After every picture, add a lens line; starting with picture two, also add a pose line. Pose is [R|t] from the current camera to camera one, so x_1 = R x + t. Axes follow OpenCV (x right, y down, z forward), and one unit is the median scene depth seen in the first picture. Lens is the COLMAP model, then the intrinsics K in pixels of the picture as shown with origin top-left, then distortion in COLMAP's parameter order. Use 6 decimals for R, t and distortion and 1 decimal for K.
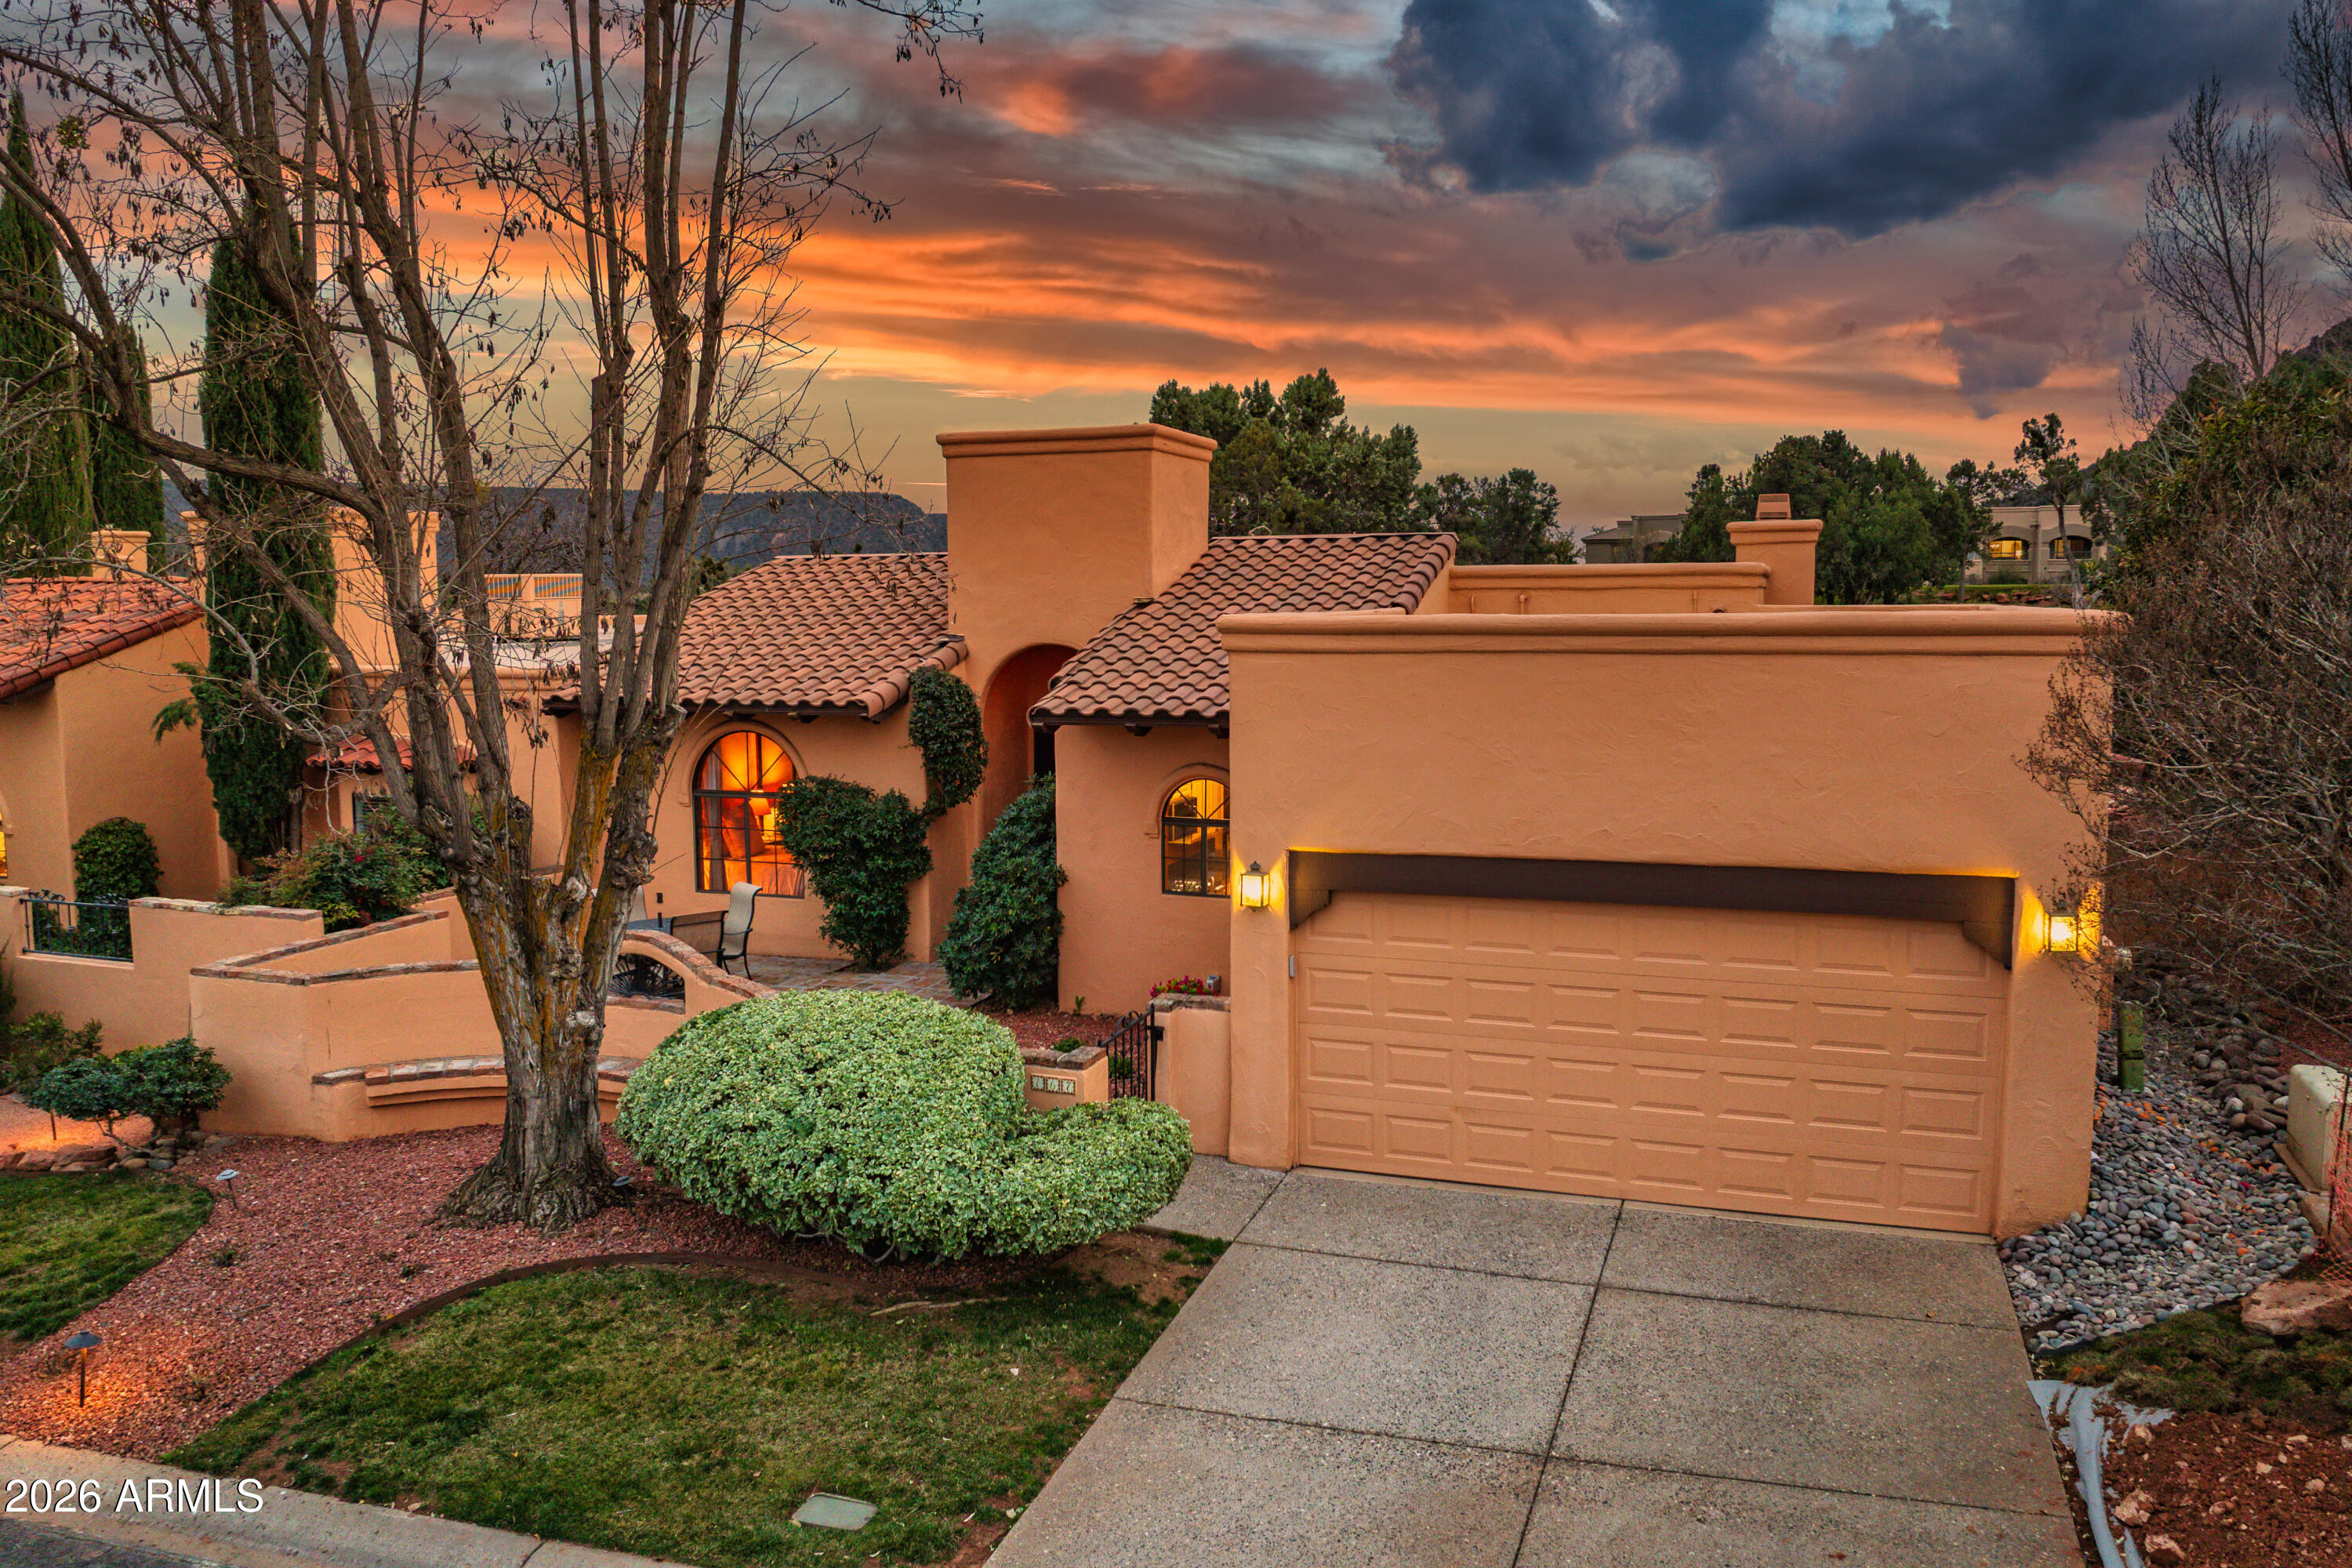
lens RADIAL K [[1674.9, 0, 1170.9], [0, 1674.9, 790.0], [0, 0, 1]] dist [-0.030099, -0.001234]
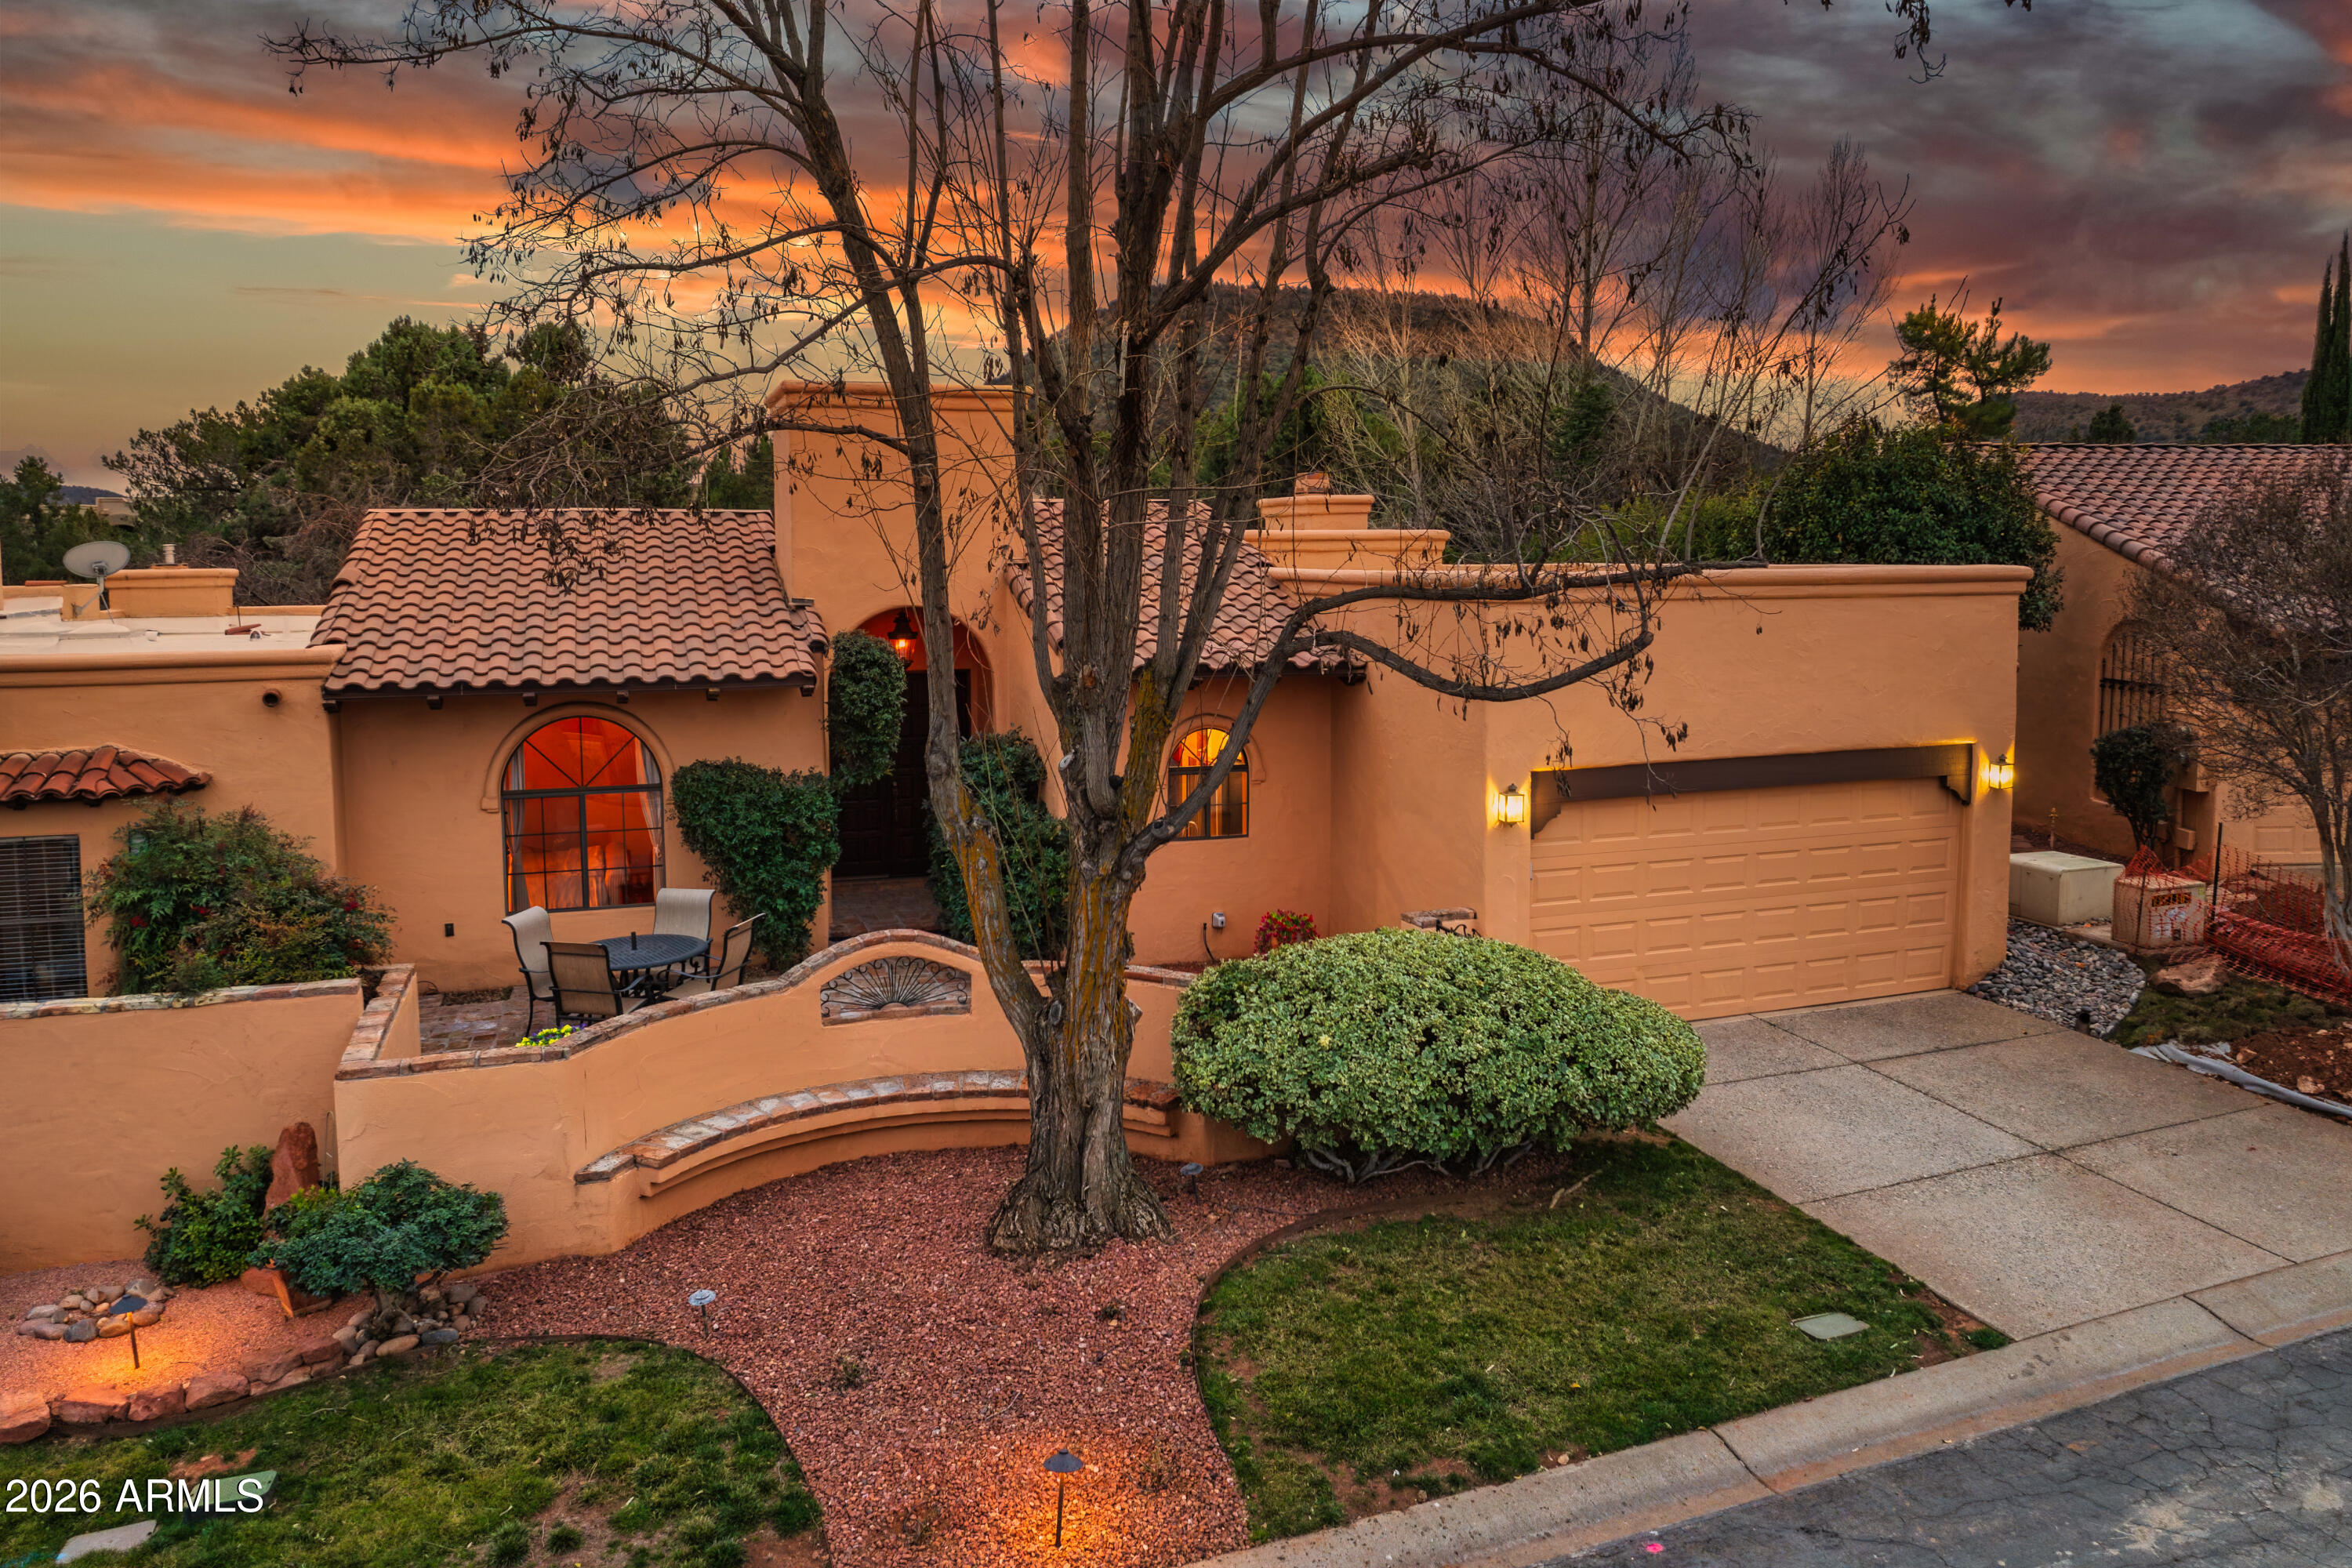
lens RADIAL K [[1674.9, 0, 1162.0], [0, 1674.9, 765.2], [0, 0, 1]] dist [-0.030099, -0.001234]
pose [[0.769427, -0.072161, 0.634645, -0.962420], [0.072377, 0.997048, 0.025619, -0.018102], [-0.634621, 0.026221, 0.772379, 0.289812]]
